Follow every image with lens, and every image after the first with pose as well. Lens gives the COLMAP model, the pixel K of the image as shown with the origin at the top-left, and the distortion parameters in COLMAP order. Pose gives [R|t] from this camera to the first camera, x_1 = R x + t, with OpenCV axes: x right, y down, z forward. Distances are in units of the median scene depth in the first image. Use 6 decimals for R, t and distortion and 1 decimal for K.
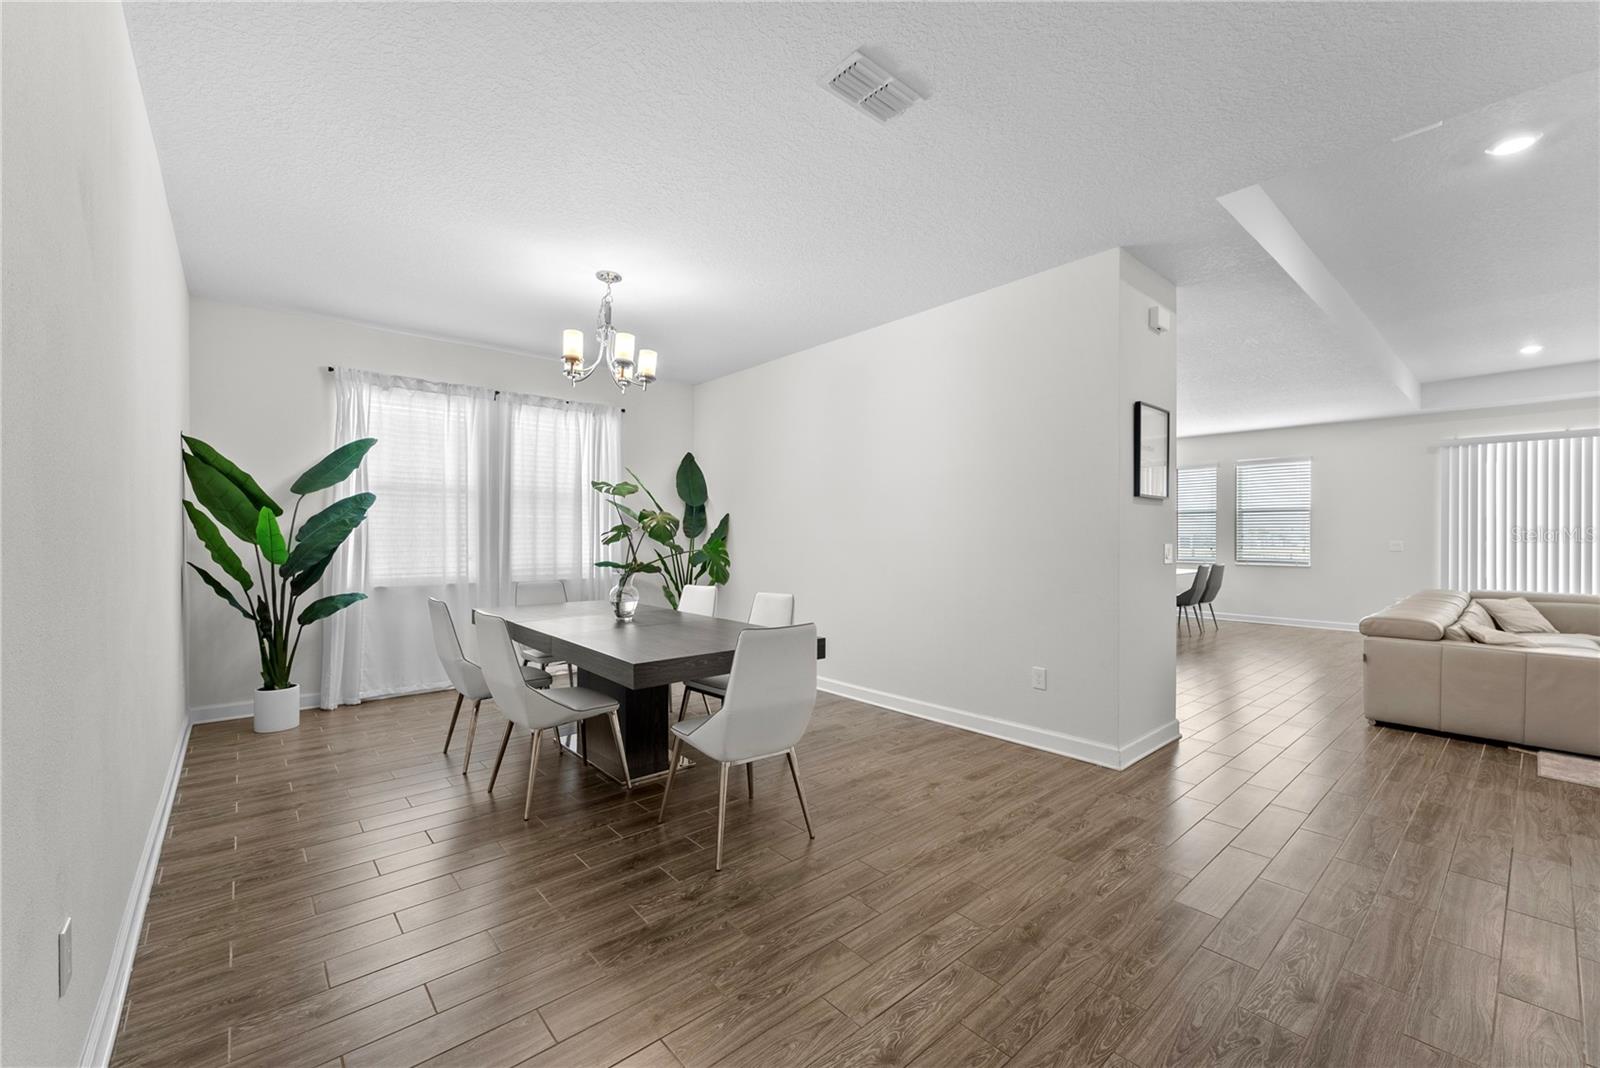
lens RADIAL K [[642.8, 0, 810.1], [0, 642.8, 536.5], [0, 0, 1]] dist [0.001293, -0.000090]
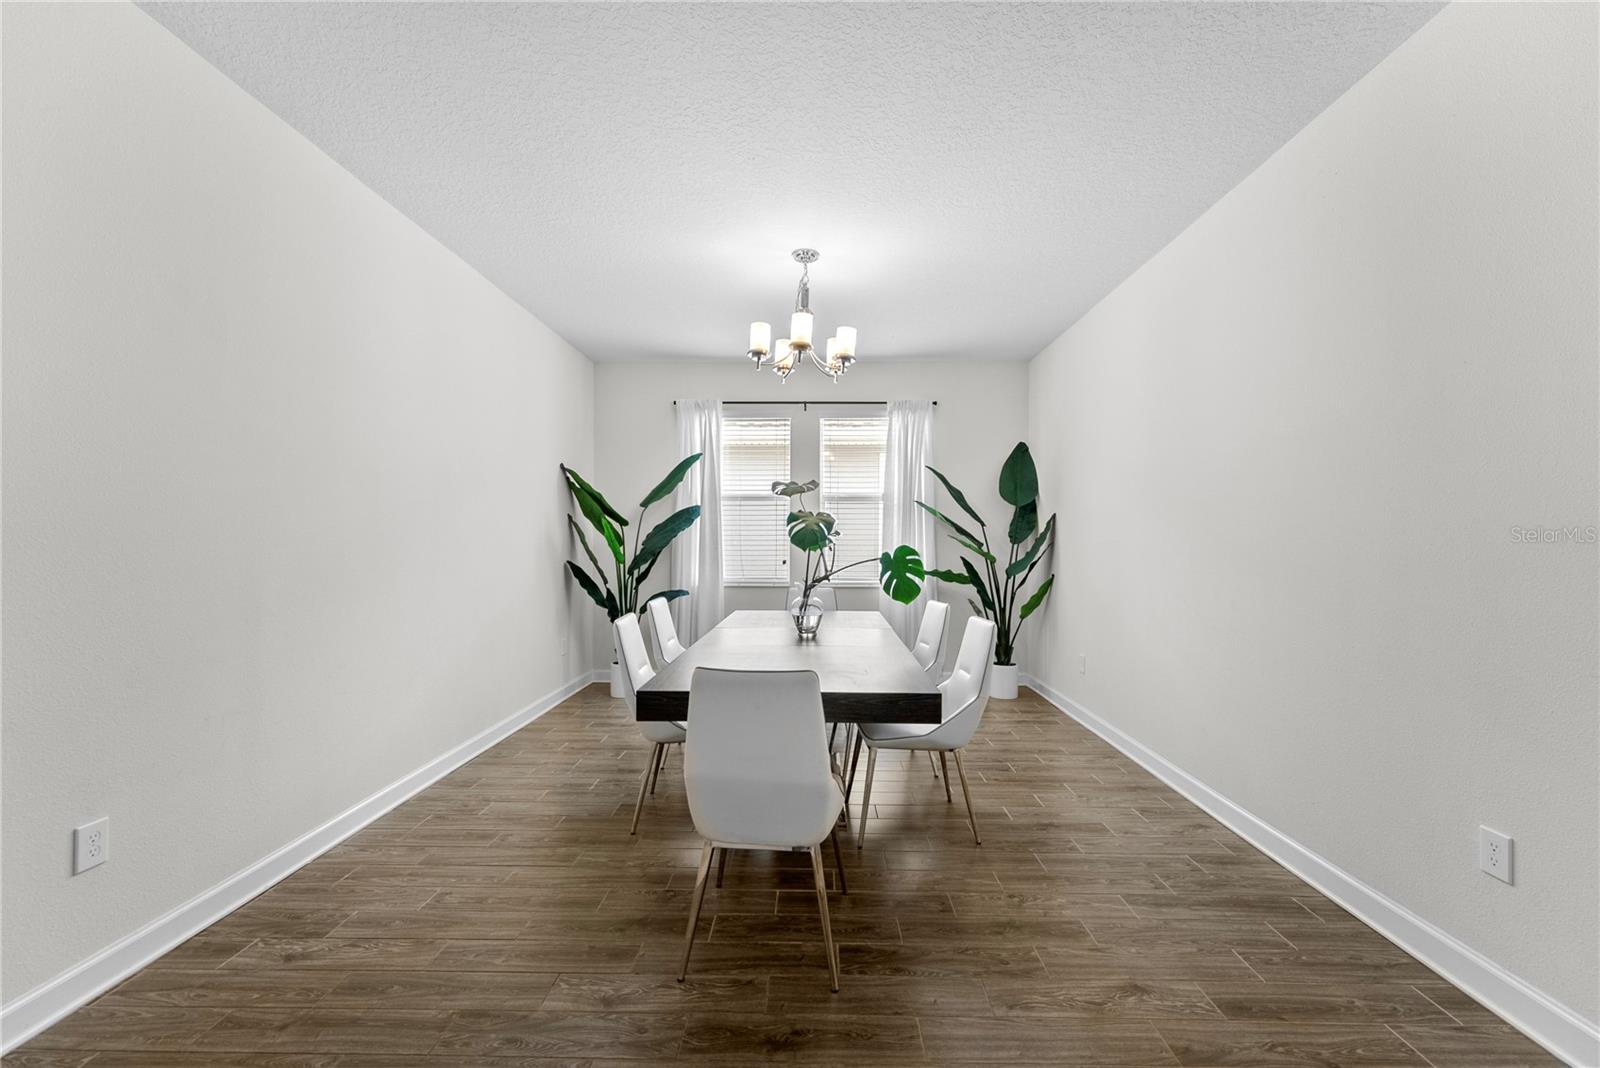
lens RADIAL K [[648.9, 0, 800.0], [0, 648.9, 534.0], [0, 0, 1]] dist [0.002202, -0.000158]
pose [[0.740058, -0.008078, -0.672494, 0.296402], [-0.000305, 0.999924, -0.012347, 0.000681], [0.672543, 0.009343, 0.739999, 0.319982]]
